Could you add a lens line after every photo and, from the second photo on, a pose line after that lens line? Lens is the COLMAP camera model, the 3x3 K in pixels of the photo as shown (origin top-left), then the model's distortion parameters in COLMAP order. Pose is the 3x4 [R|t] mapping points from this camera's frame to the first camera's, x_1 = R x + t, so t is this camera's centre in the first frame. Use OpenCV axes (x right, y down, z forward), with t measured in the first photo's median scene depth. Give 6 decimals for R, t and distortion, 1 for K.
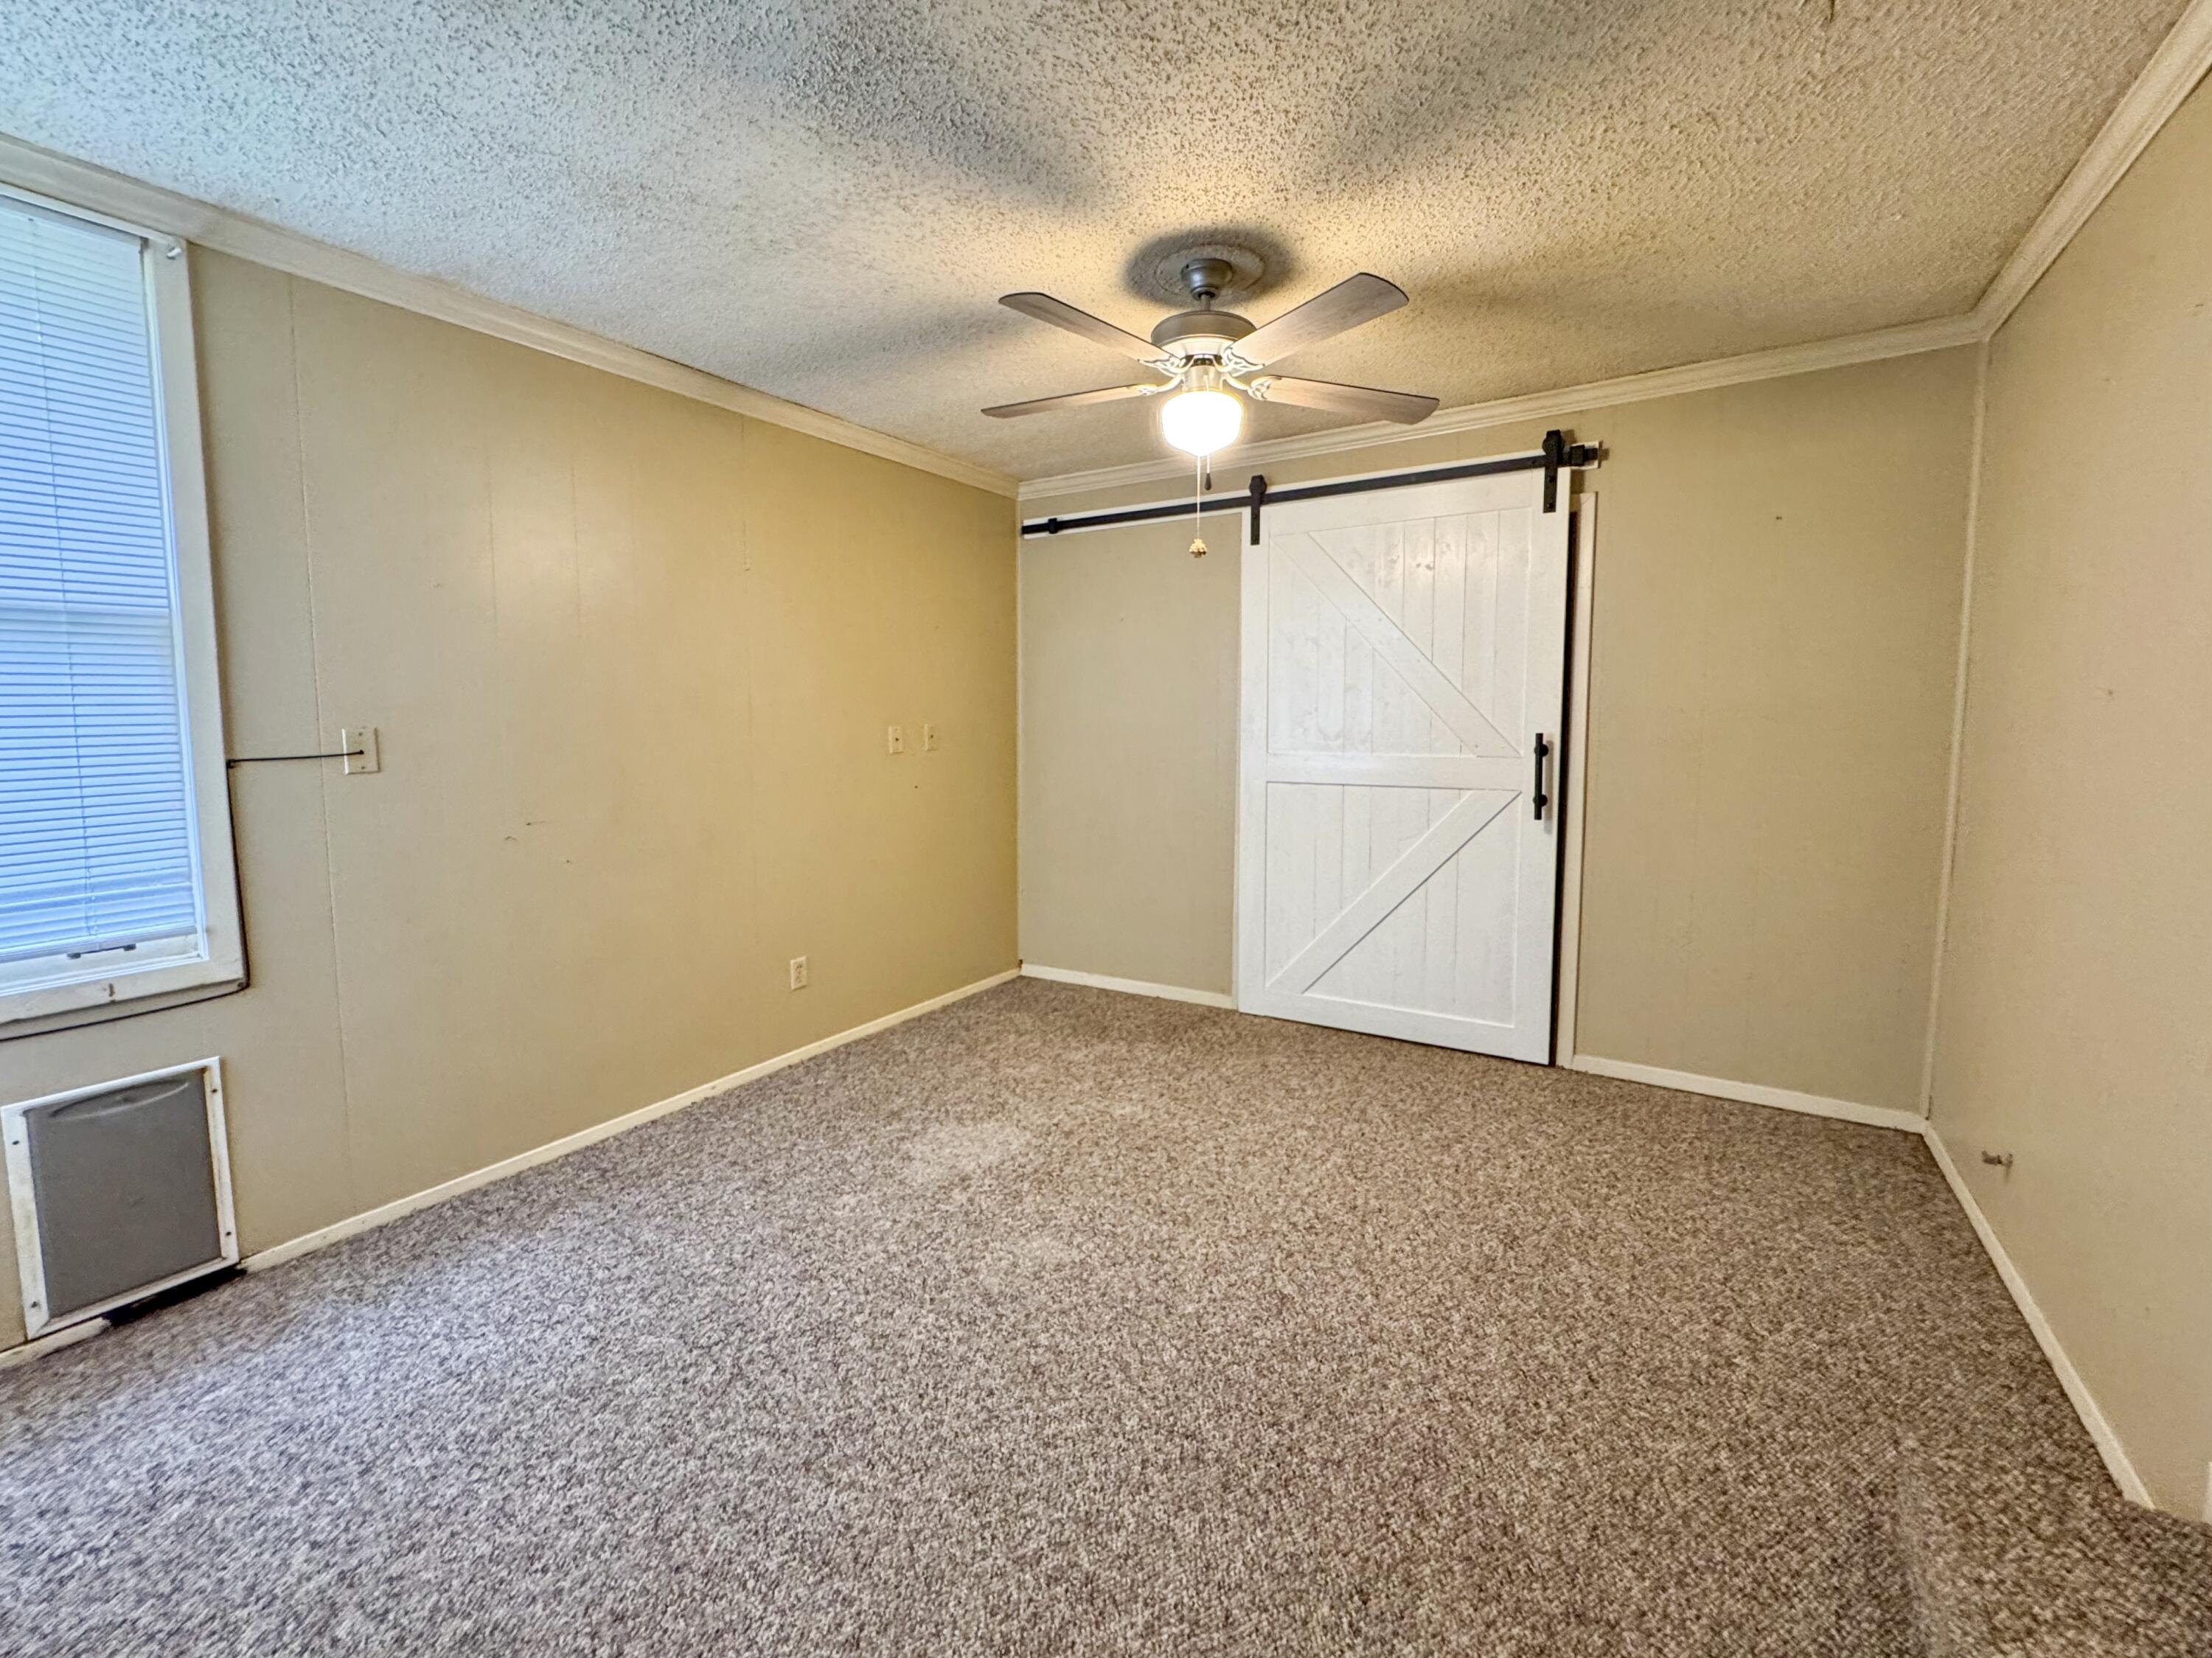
lens RADIAL K [[915.1, 0, 1106.8], [0, 915.1, 790.6], [0, 0, 1]] dist [-0.006689, 0.000245]
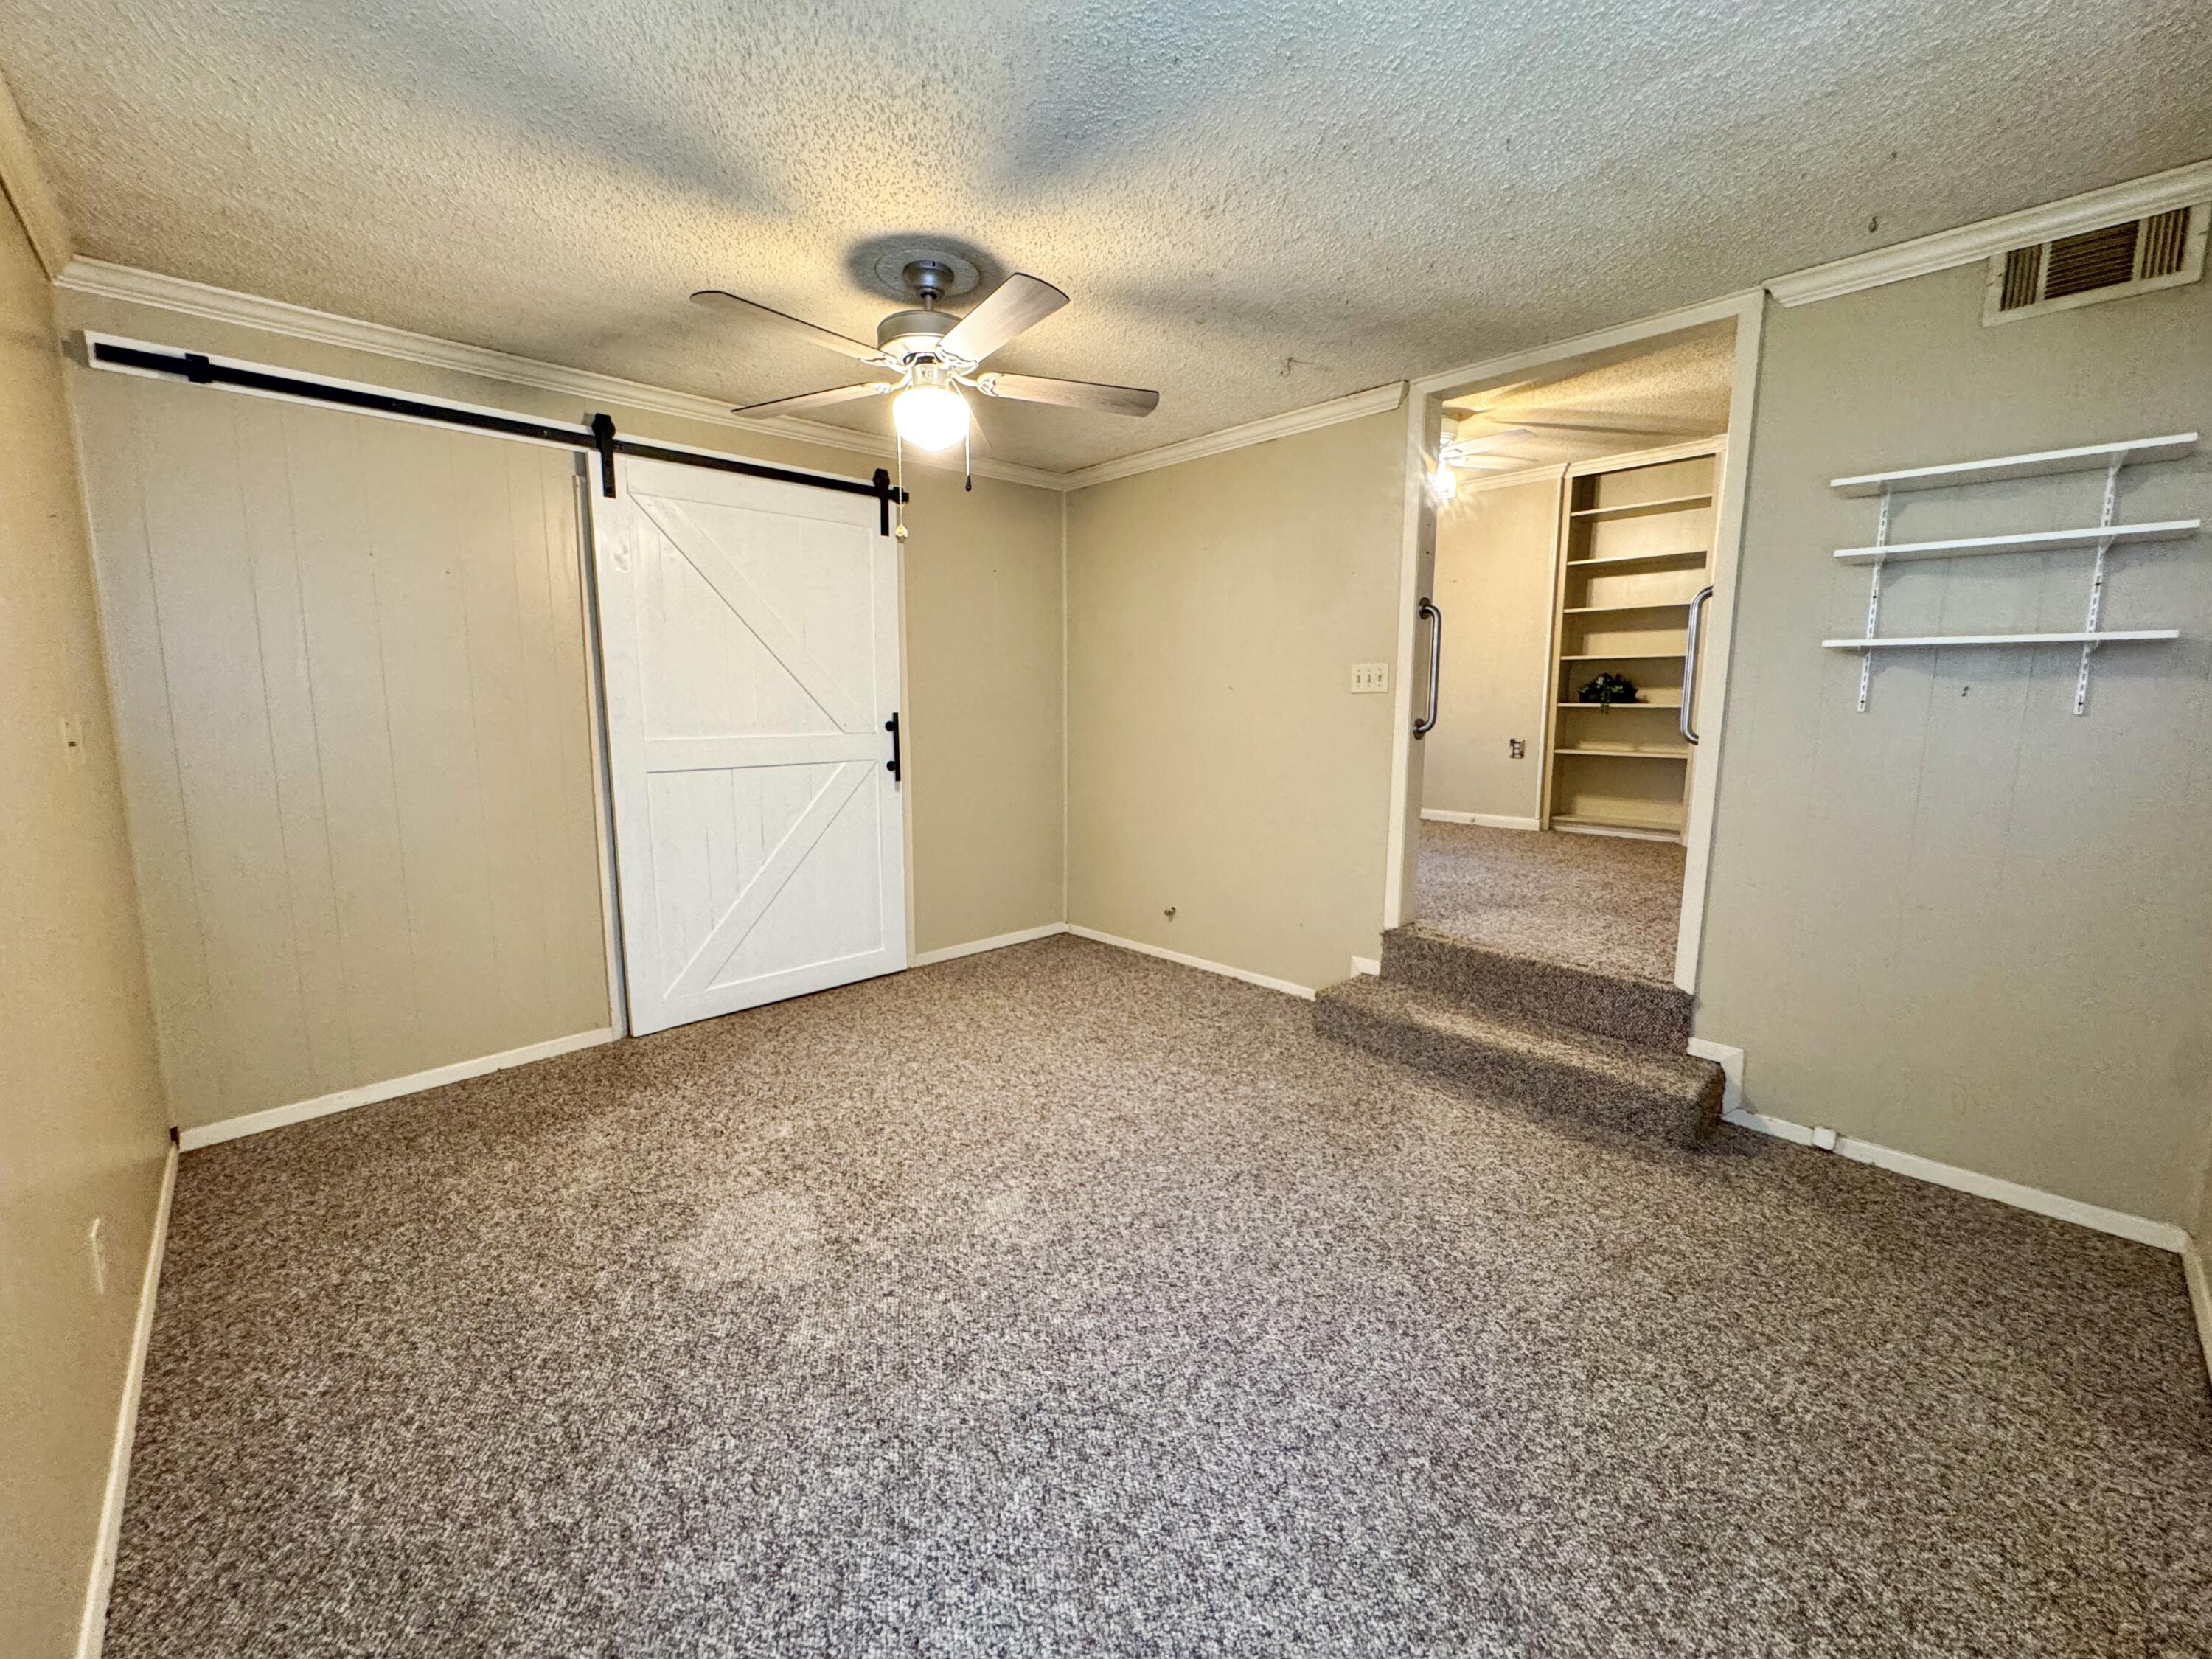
lens RADIAL K [[887.1, 0, 1106.0], [0, 887.1, 829.5], [0, 0, 1]] dist [-0.002970, -0.000231]
pose [[0.237466, -0.138278, 0.961503, -0.774491], [0.079899, 0.989243, 0.122535, -0.034779], [-0.968104, 0.047725, 0.245960, 0.490264]]
